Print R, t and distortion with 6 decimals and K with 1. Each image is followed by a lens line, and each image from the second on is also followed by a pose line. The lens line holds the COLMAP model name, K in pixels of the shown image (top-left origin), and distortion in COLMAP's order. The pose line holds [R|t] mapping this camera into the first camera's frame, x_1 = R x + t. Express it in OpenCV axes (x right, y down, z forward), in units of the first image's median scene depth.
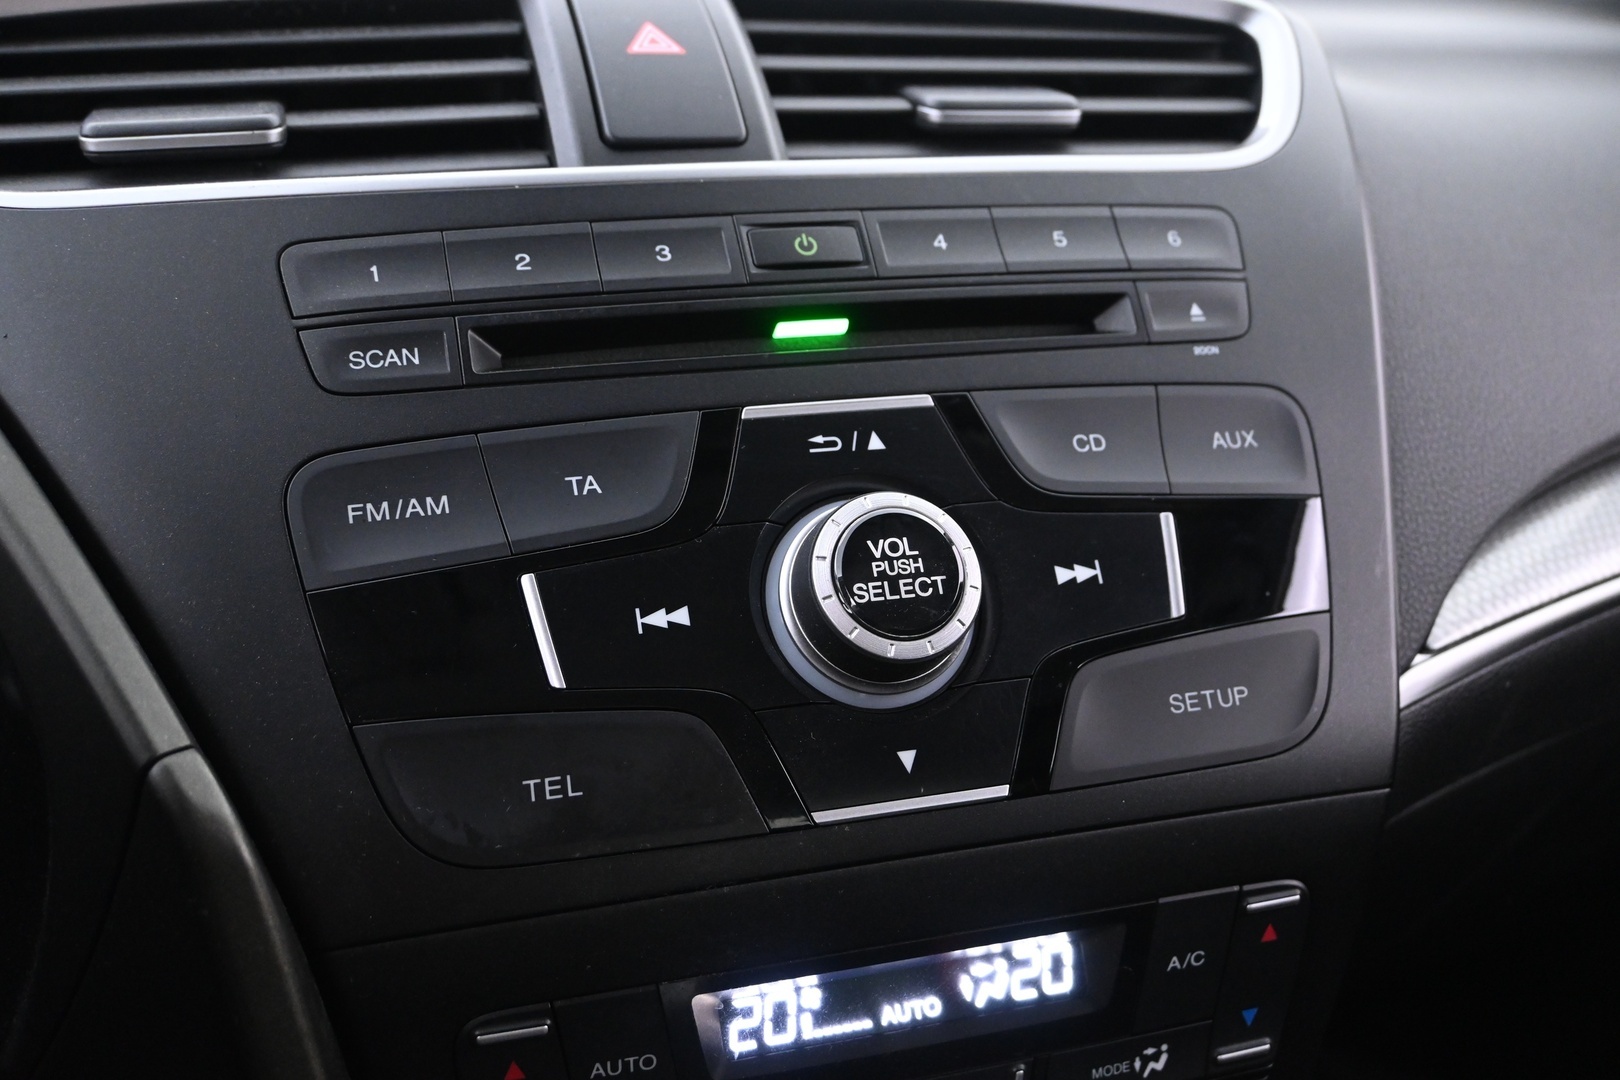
lens RADIAL K [[1672.0, 0, 818.7], [0, 1672.0, 528.8], [0, 0, 1]] dist [-0.016779, 0.000000]
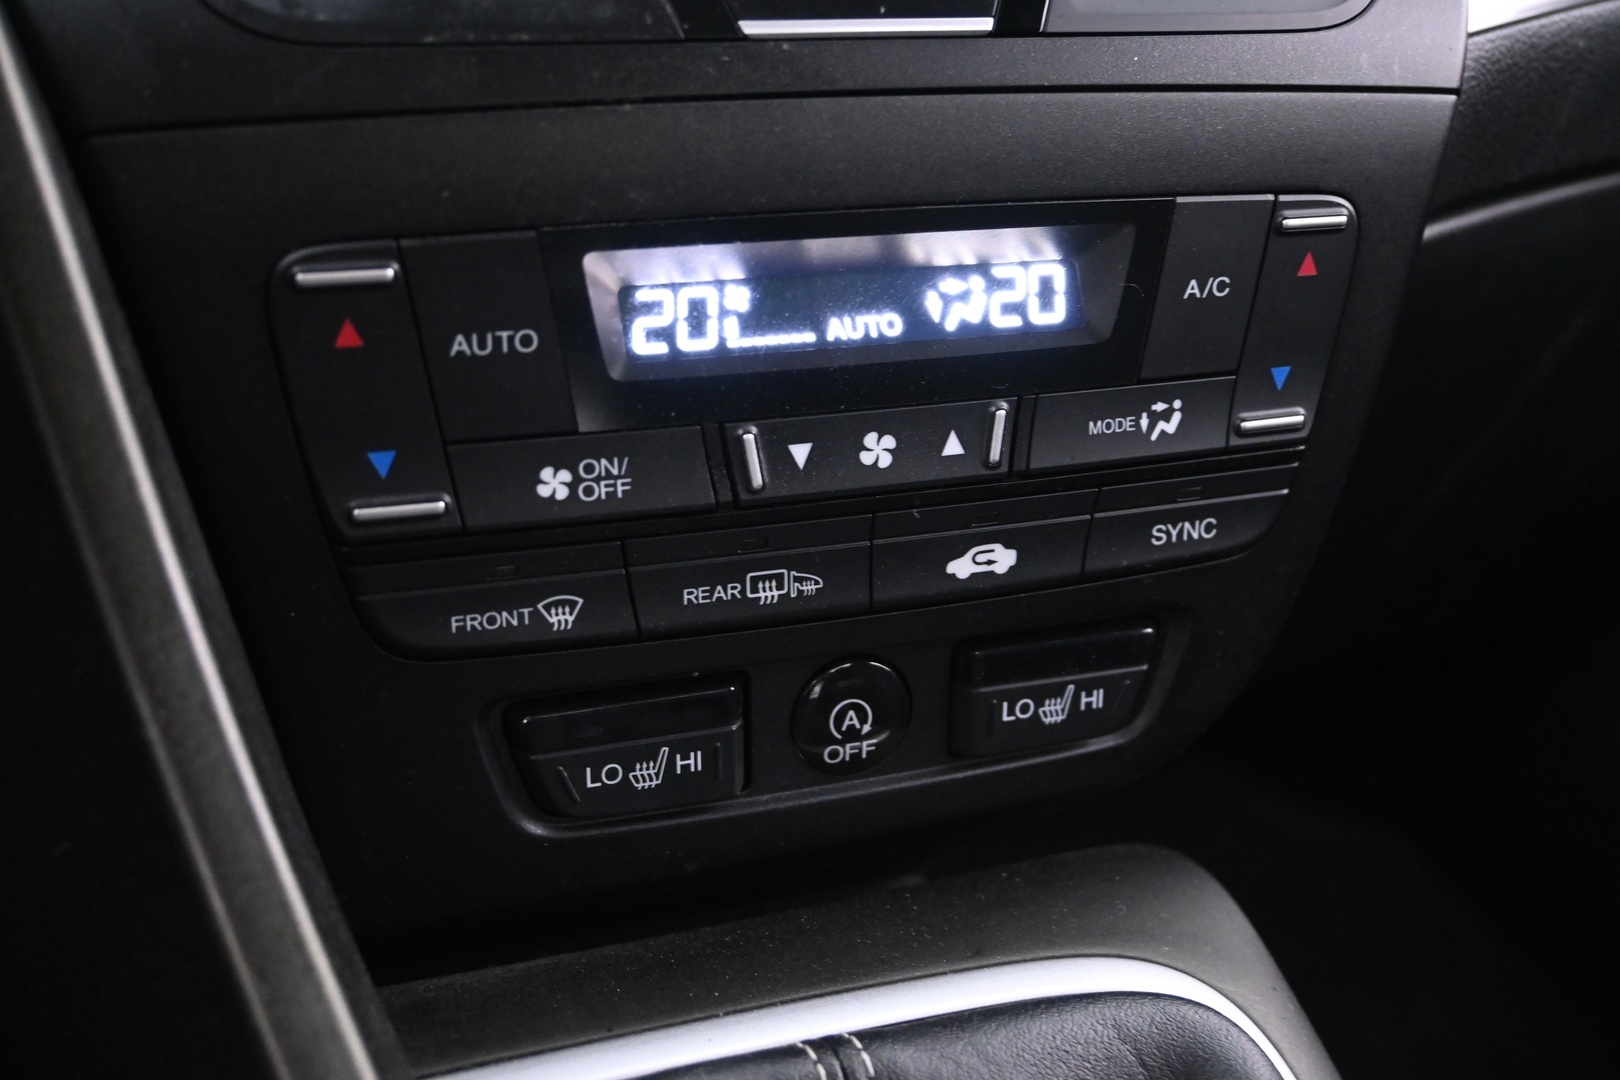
lens RADIAL K [[1745.8, 0, 792.0], [0, 1745.8, 536.0], [0, 0, 1]] dist [-0.012702, 0.000000]
pose [[0.999051, -0.002537, 0.043473, -0.014227], [-0.000474, 0.997609, 0.069103, 0.324916], [-0.043544, -0.069058, 0.996662, 0.174527]]
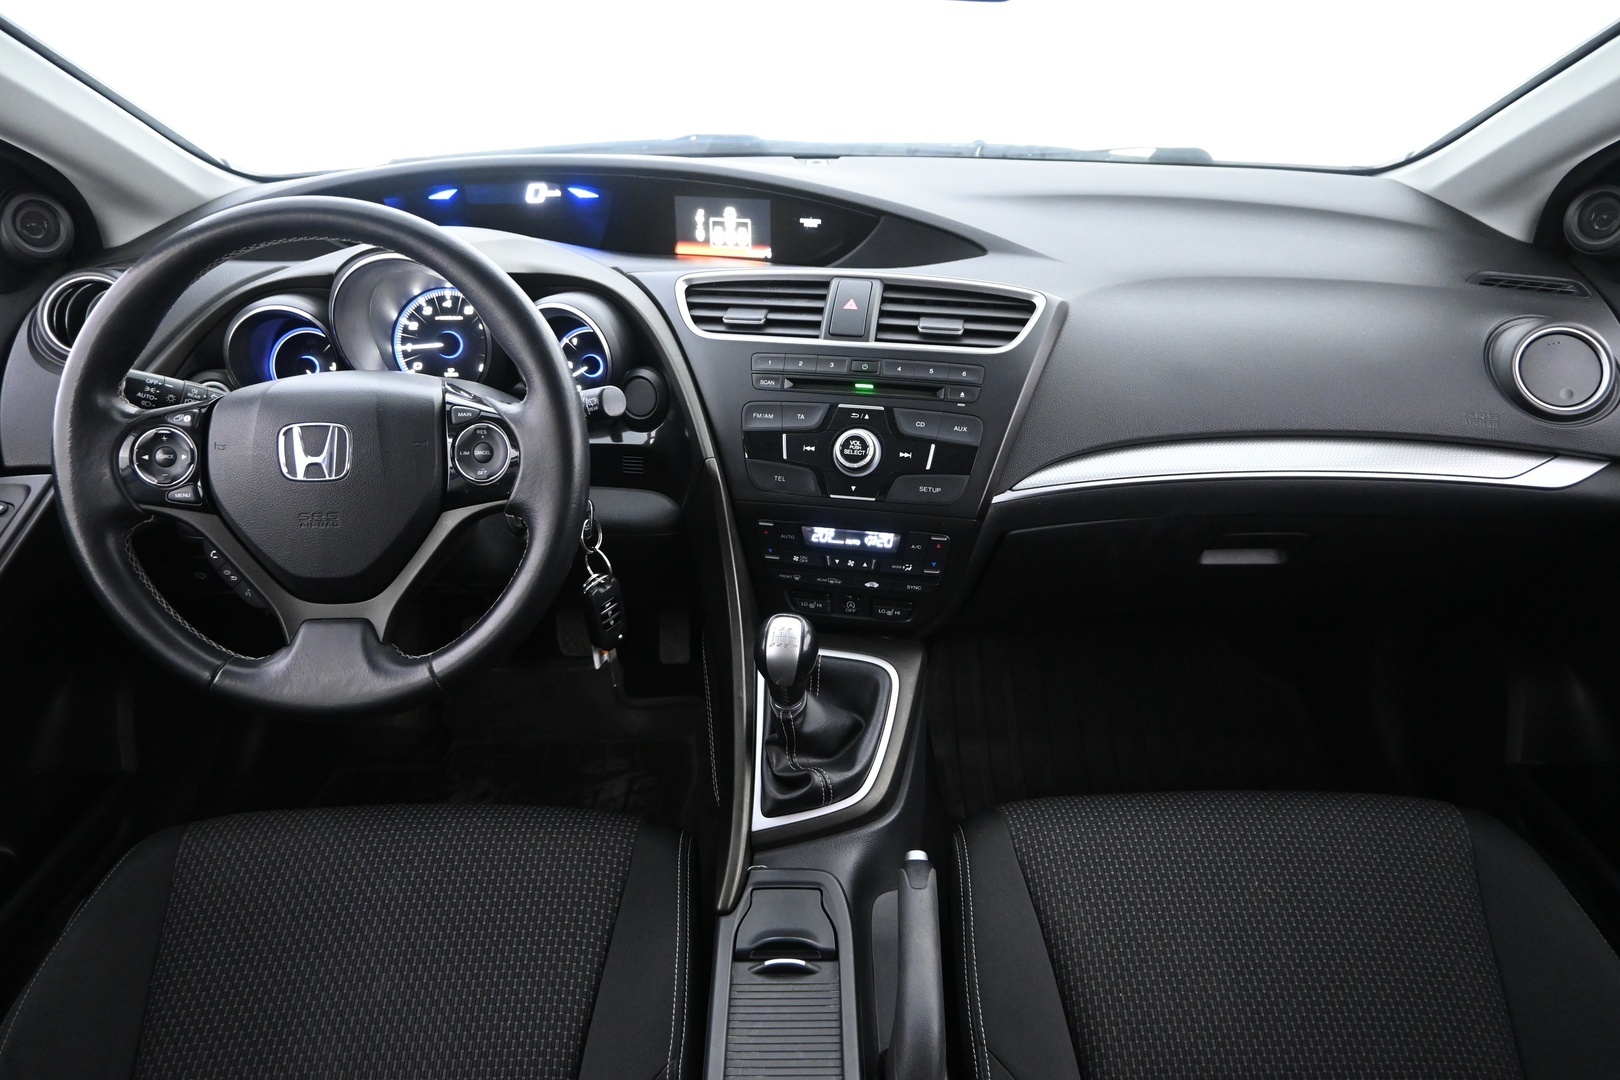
lens RADIAL K [[1102.8, 0, 813.0], [0, 1102.8, 557.3], [0, 0, 1]] dist [-0.006335, 0.001150]
pose [[0.873670, 0.235267, -0.425852, 1.236110], [-0.124453, 0.954255, 0.271863, -0.471535], [0.470331, -0.184520, 0.862984, -1.639943]]
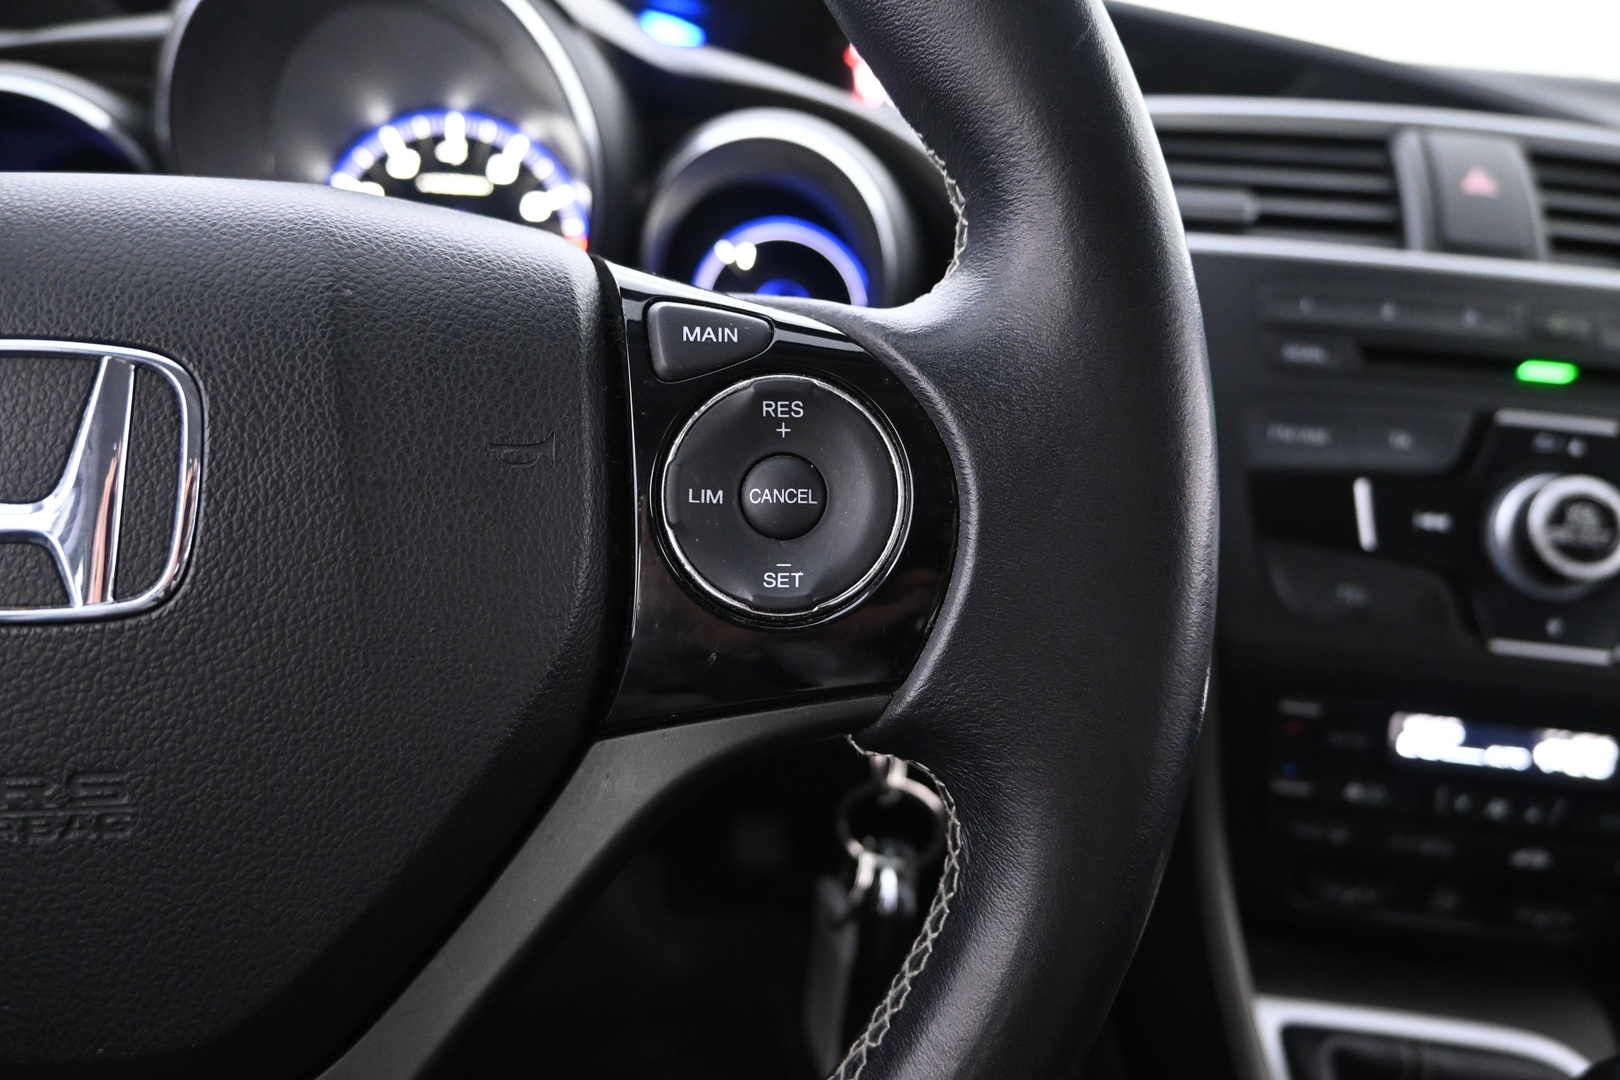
lens RADIAL K [[1102.8, 0, 804.6], [0, 1102.8, 537.8], [0, 0, 1]] dist [-0.006335, 0.001150]
pose [[0.910330, 0.239360, -0.337649, -0.290686], [-0.184554, 0.964967, 0.186492, -0.026301], [0.370459, -0.107455, 0.922613, -0.368914]]
